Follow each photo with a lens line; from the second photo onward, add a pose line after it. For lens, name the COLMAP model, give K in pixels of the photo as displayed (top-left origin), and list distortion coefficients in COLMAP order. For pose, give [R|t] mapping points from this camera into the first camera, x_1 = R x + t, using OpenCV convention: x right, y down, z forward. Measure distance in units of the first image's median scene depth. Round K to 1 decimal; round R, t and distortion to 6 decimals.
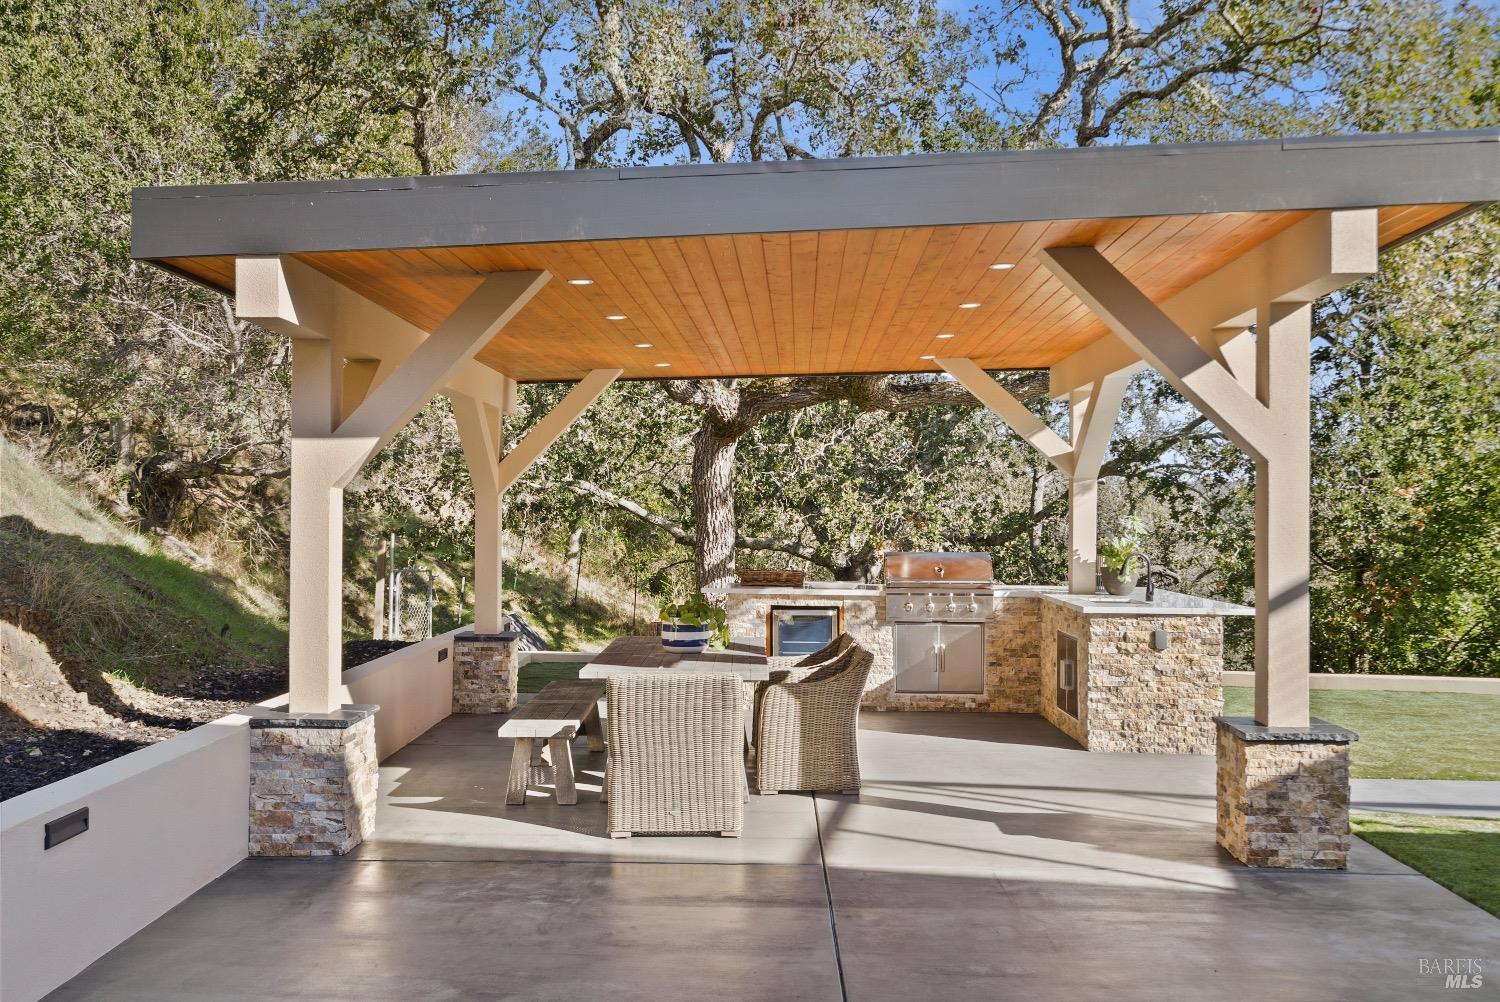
lens RADIAL K [[1354.3, 0, 750.0], [0, 1354.3, 501.0], [0, 0, 1]] dist [0.001680, 0.001389]
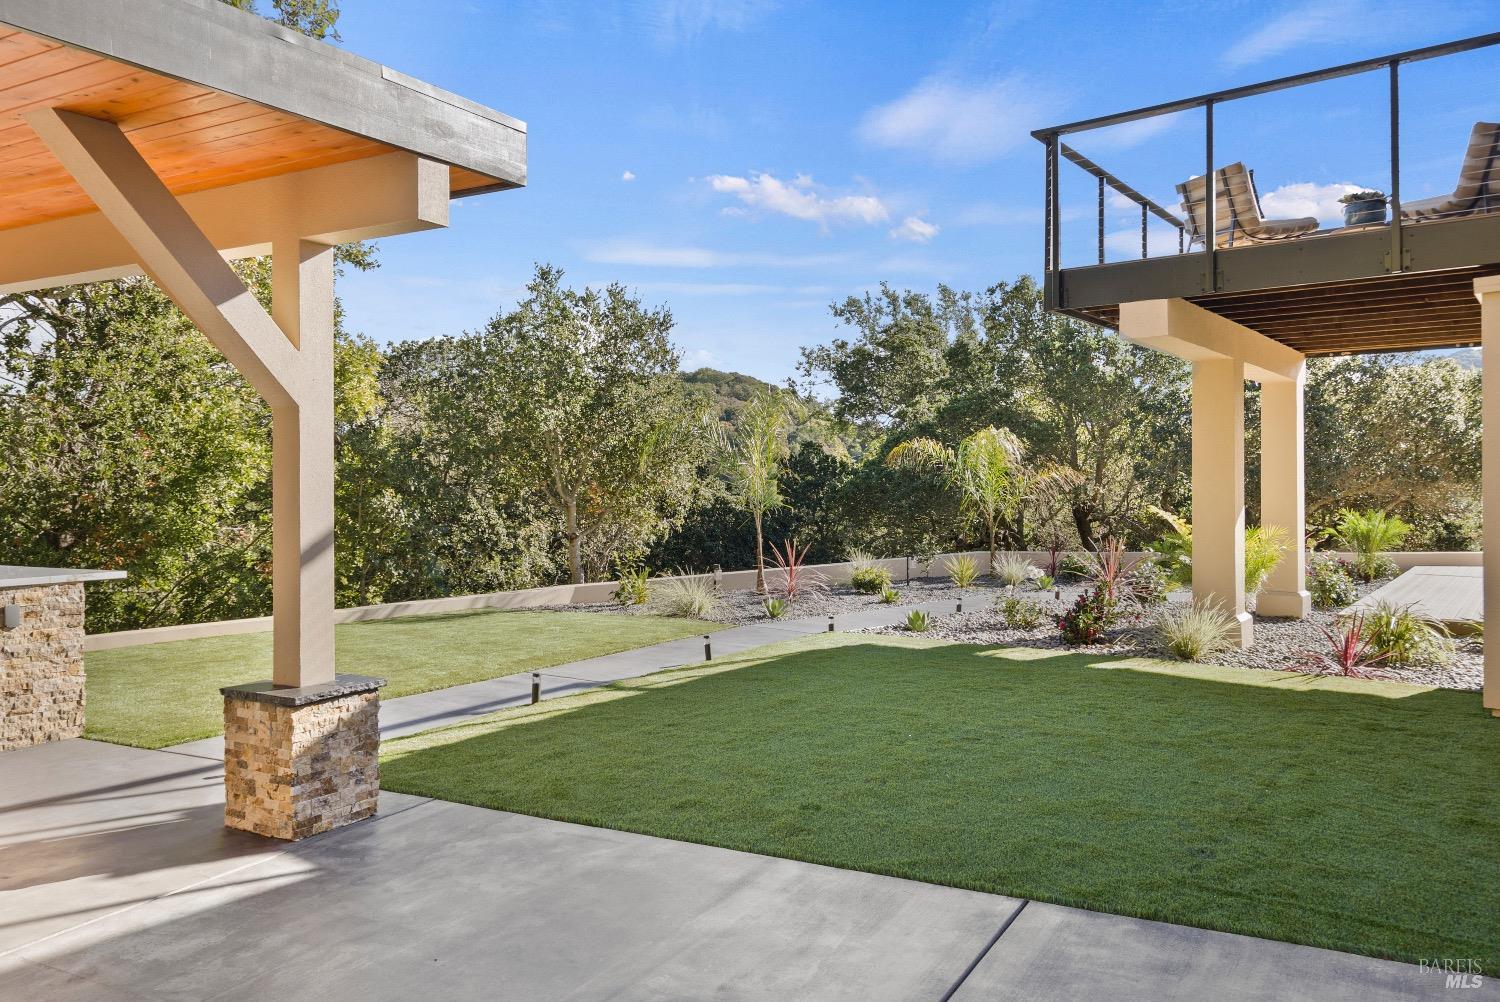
lens RADIAL K [[1093.9, 0, 749.2], [0, 1093.9, 486.4], [0, 0, 1]] dist [0.001120, -0.000691]
pose [[0.410672, -0.007830, 0.911749, -0.184086], [-0.000834, 0.999959, 0.008963, 0.019237], [-0.911783, -0.004442, 0.410649, 0.403196]]
